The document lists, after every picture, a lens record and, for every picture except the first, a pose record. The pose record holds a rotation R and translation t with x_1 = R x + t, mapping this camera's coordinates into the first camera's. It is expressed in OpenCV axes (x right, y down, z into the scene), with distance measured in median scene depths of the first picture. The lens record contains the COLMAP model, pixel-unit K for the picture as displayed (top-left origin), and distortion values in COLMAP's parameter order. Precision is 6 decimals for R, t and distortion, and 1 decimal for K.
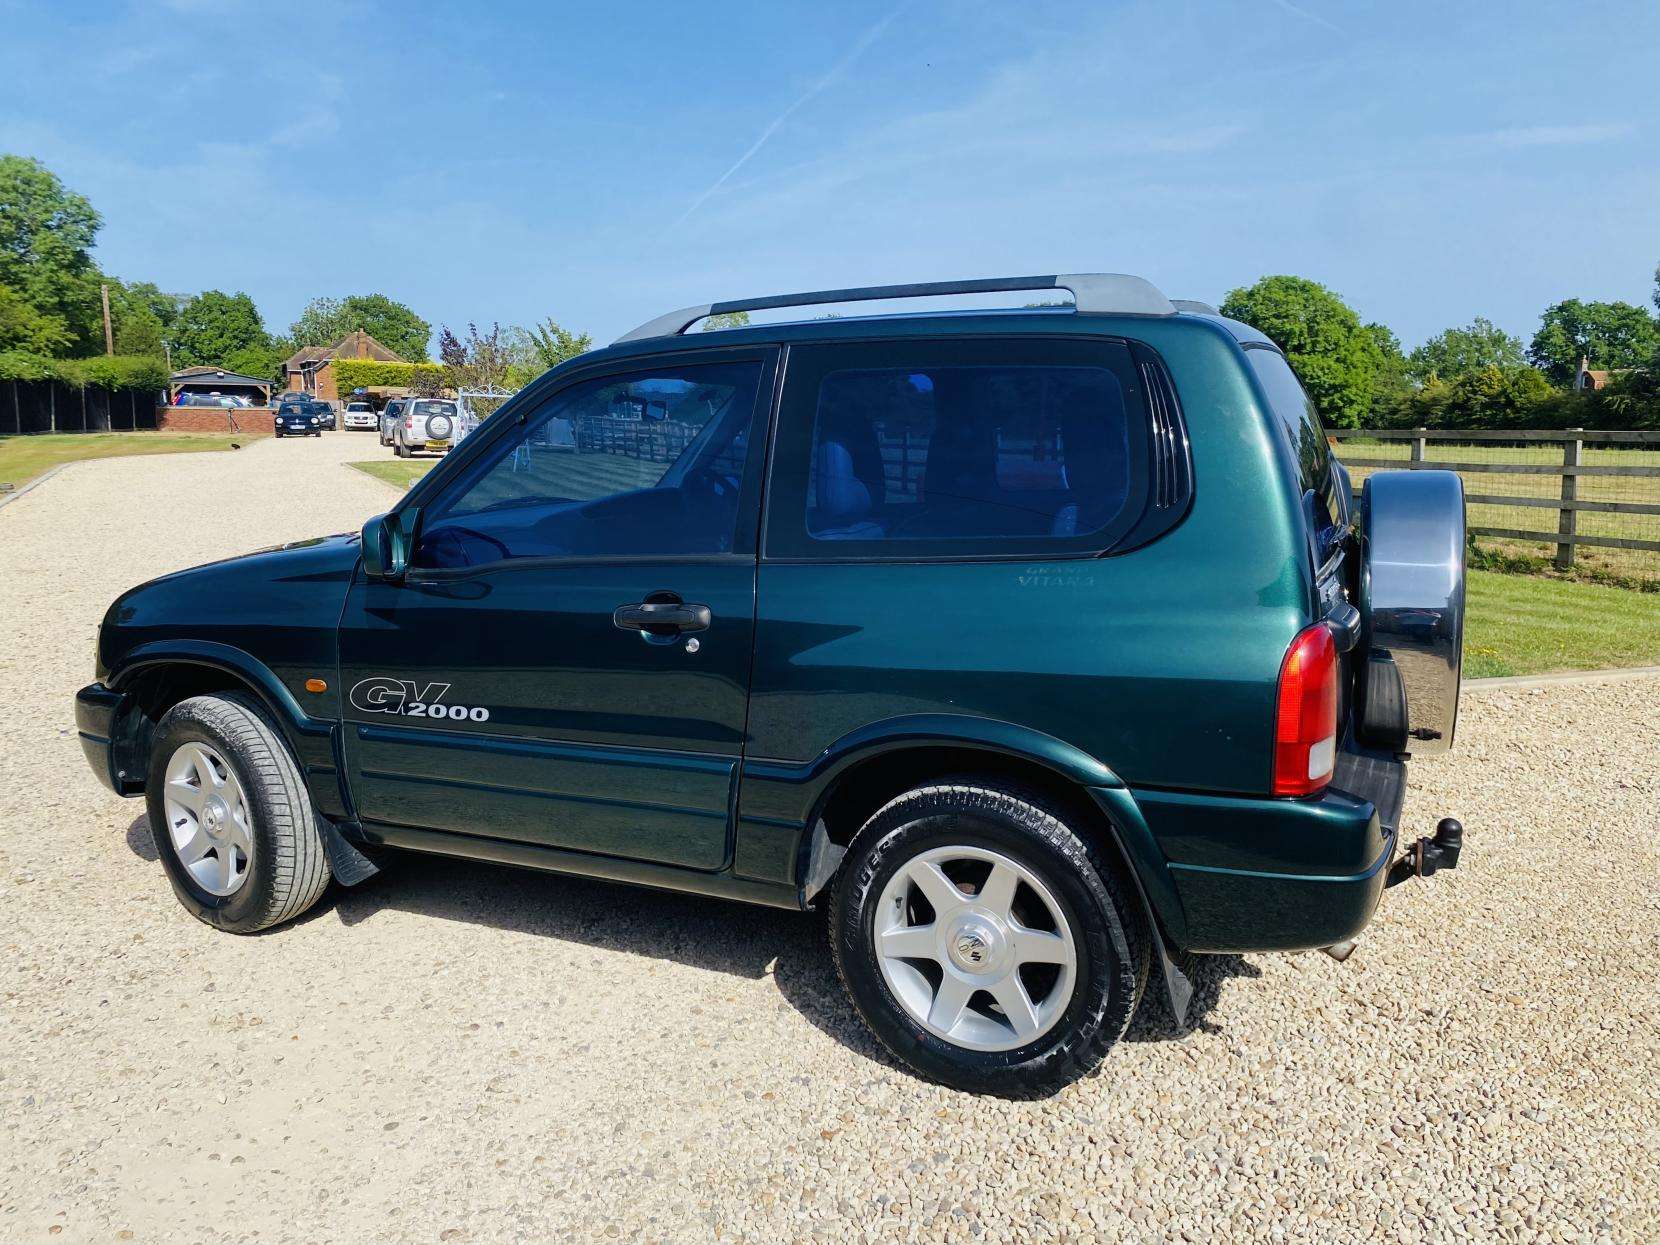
lens RADIAL K [[1256.6, 0, 842.5], [0, 1256.6, 630.8], [0, 0, 1]] dist [0.026004, -0.025606]
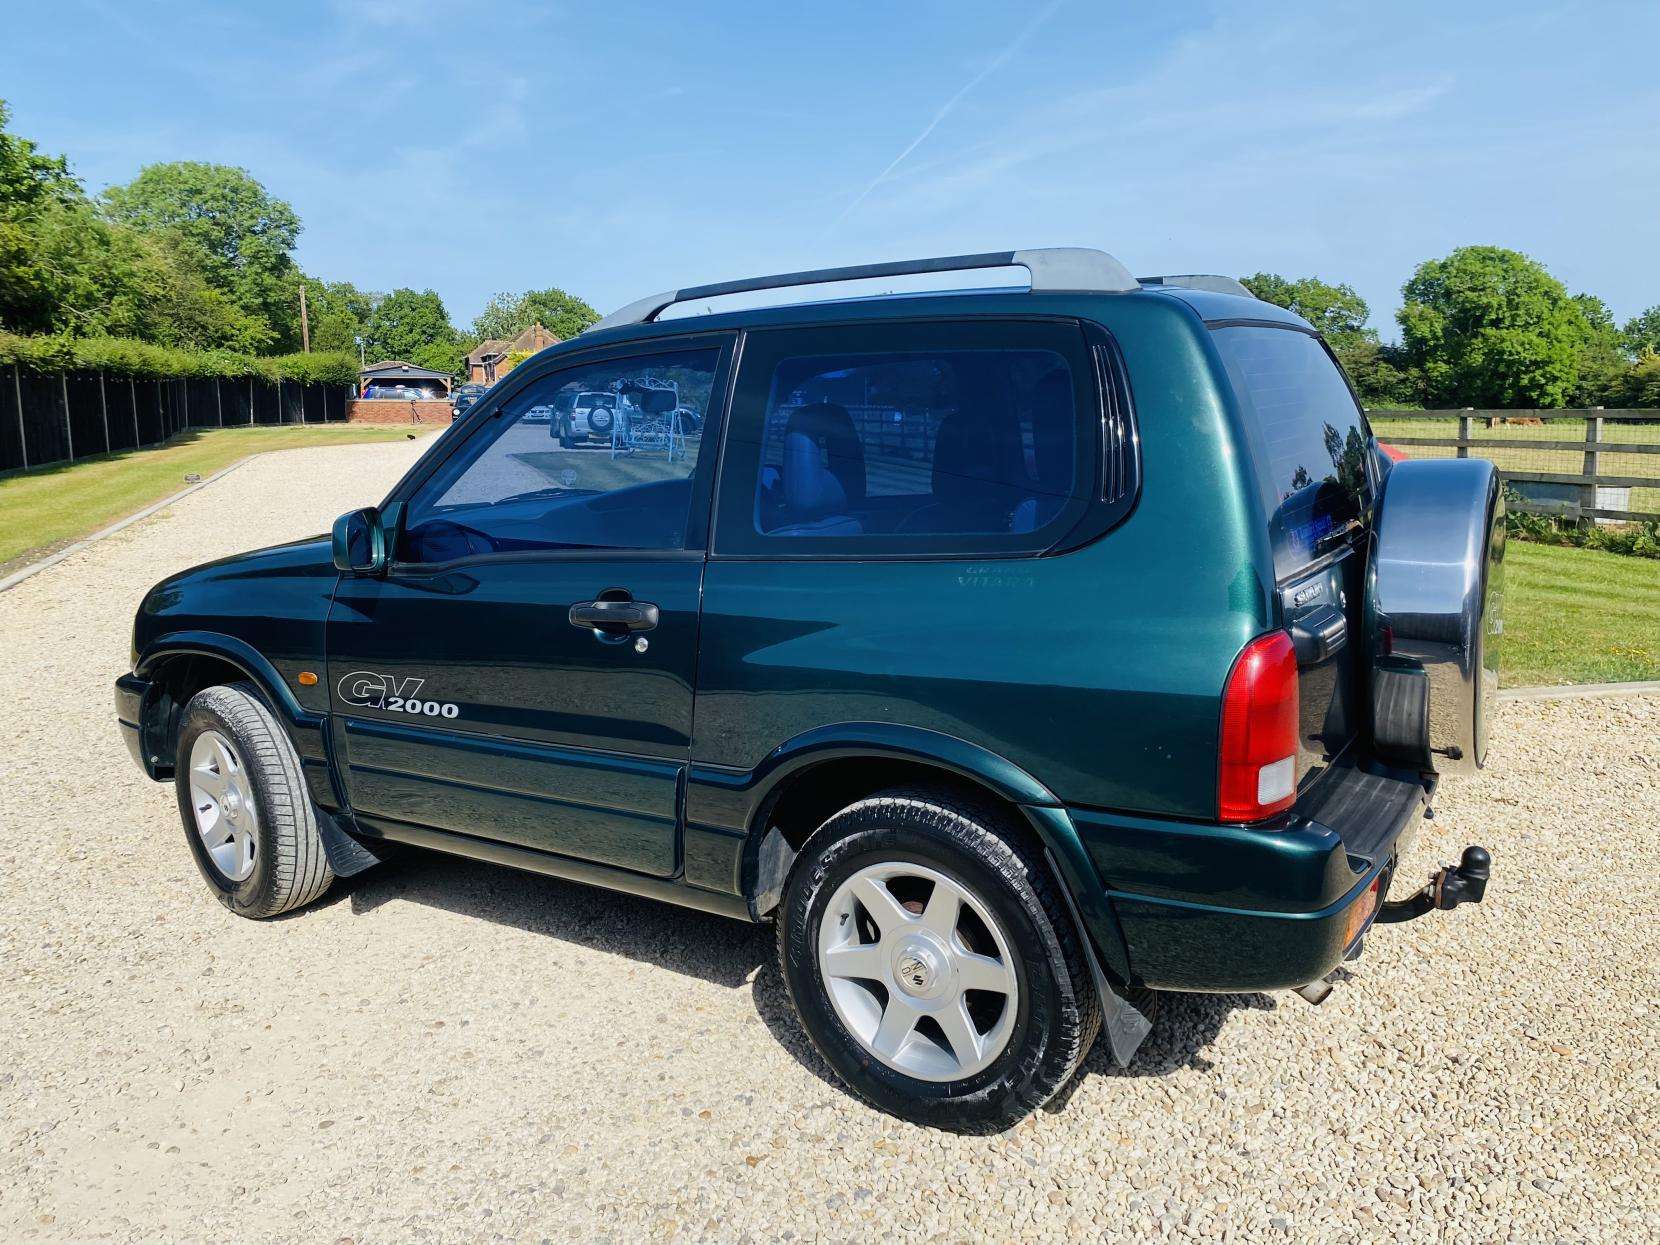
lens RADIAL K [[1256.6, 0, 854.2], [0, 1256.6, 629.9], [0, 0, 1]] dist [0.026004, -0.025606]
pose [[0.992349, 0.010558, -0.123011, 0.153383], [-0.009279, 0.999897, 0.010964, -0.011435], [0.123114, -0.009739, 0.992345, 0.056638]]
